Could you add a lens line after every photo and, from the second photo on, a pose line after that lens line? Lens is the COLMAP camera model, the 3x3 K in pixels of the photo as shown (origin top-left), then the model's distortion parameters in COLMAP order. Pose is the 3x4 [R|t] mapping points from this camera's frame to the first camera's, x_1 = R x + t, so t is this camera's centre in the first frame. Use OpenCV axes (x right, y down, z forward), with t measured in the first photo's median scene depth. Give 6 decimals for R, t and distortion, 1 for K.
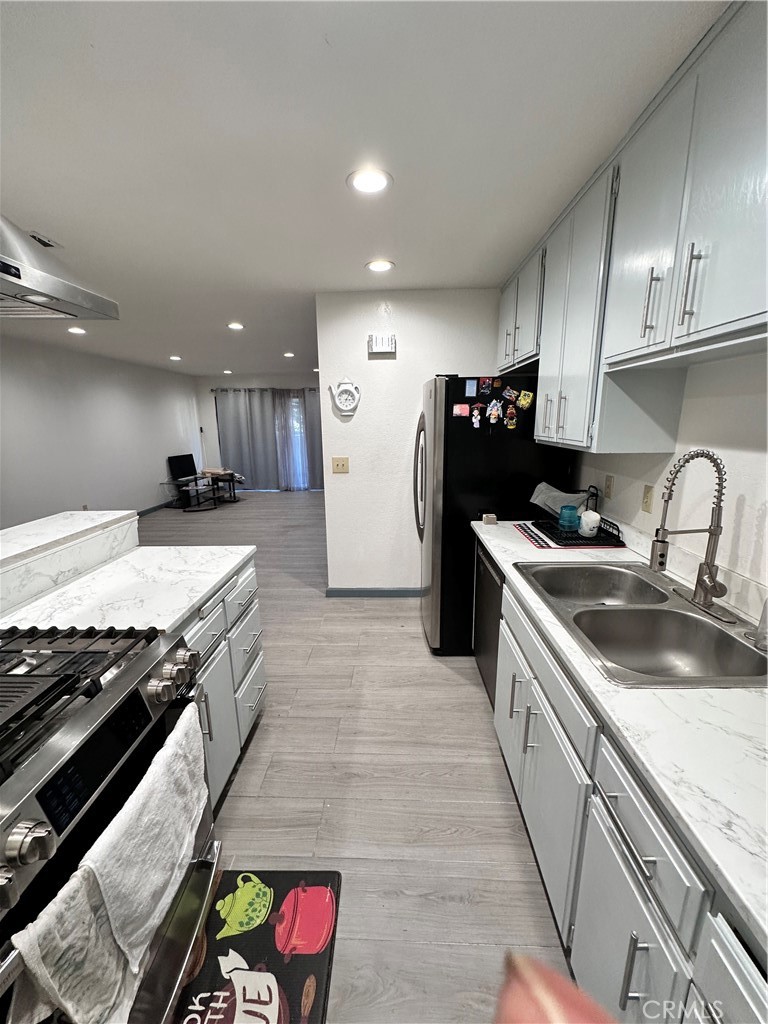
lens RADIAL K [[409.6, 0, 384.3], [0, 409.6, 510.7], [0, 0, 1]] dist [-0.005812, 0.001613]
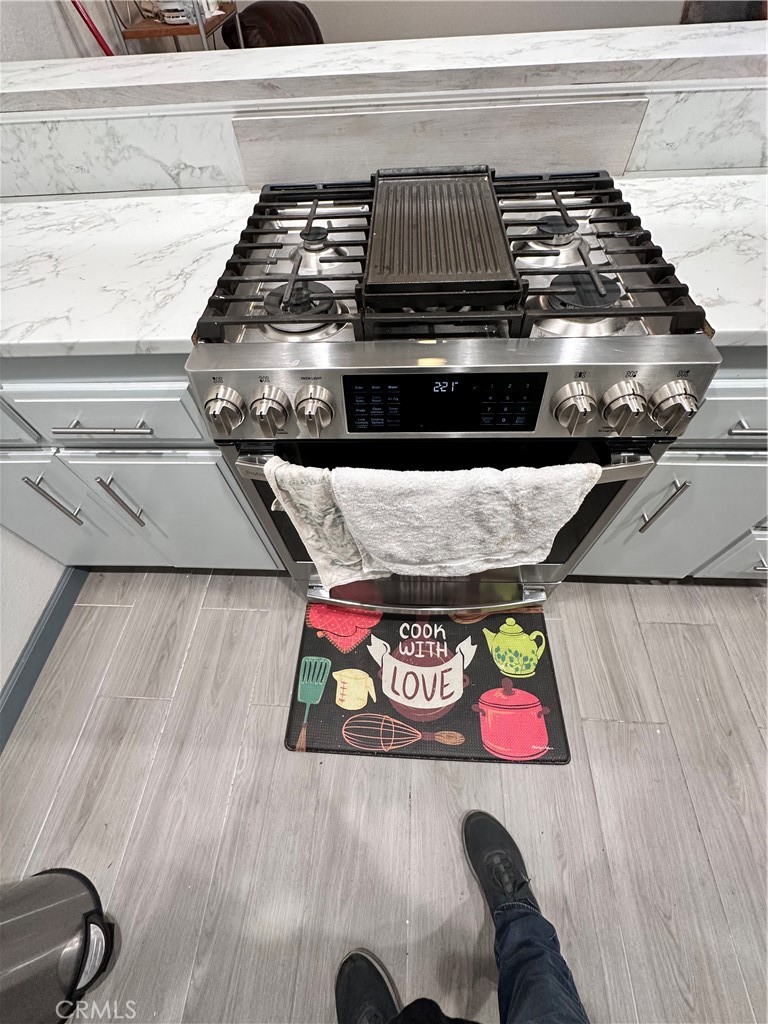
lens RADIAL K [[409.6, 0, 384.4], [0, 409.6, 512.5], [0, 0, 1]] dist [-0.005812, 0.001613]
pose [[-0.013835, 0.840352, -0.541865, -0.094760], [-0.179755, 0.530998, 0.828088, 0.077934], [0.983614, 0.108860, 0.143711, 0.577504]]
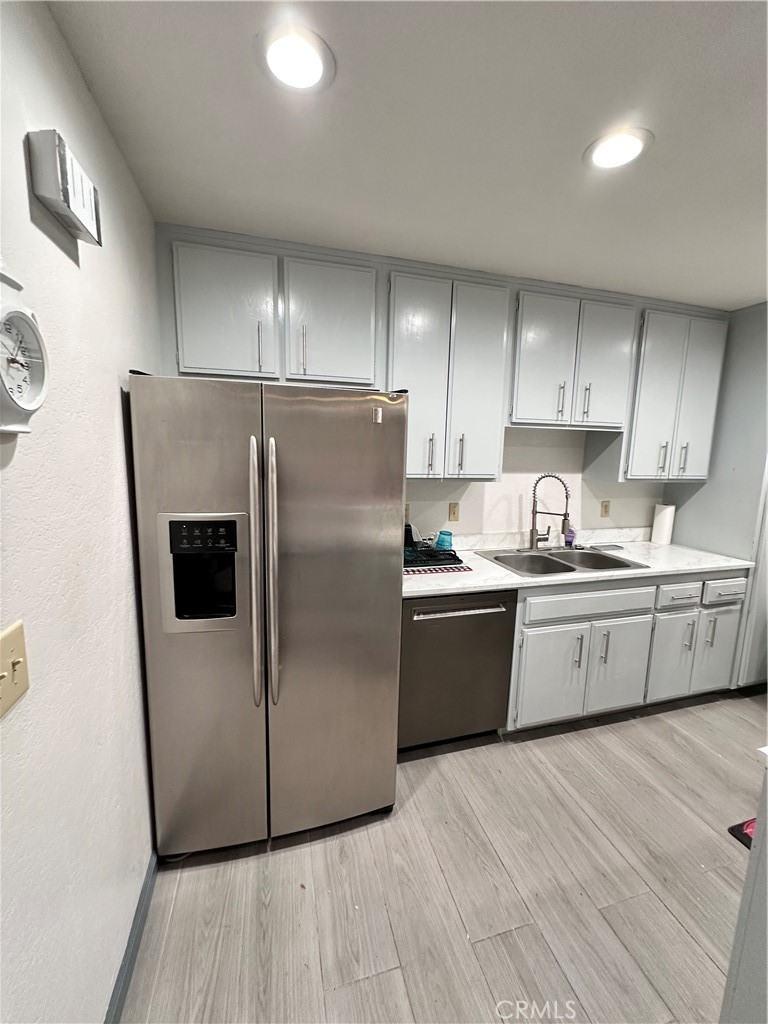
lens RADIAL K [[409.6, 0, 383.2], [0, 409.6, 511.4], [0, 0, 1]] dist [-0.005812, 0.001613]
pose [[-0.301206, -0.133488, 0.944169, -0.947927], [0.193402, 0.961021, 0.197569, -0.535319], [-0.933740, 0.242113, -0.263649, 2.376201]]
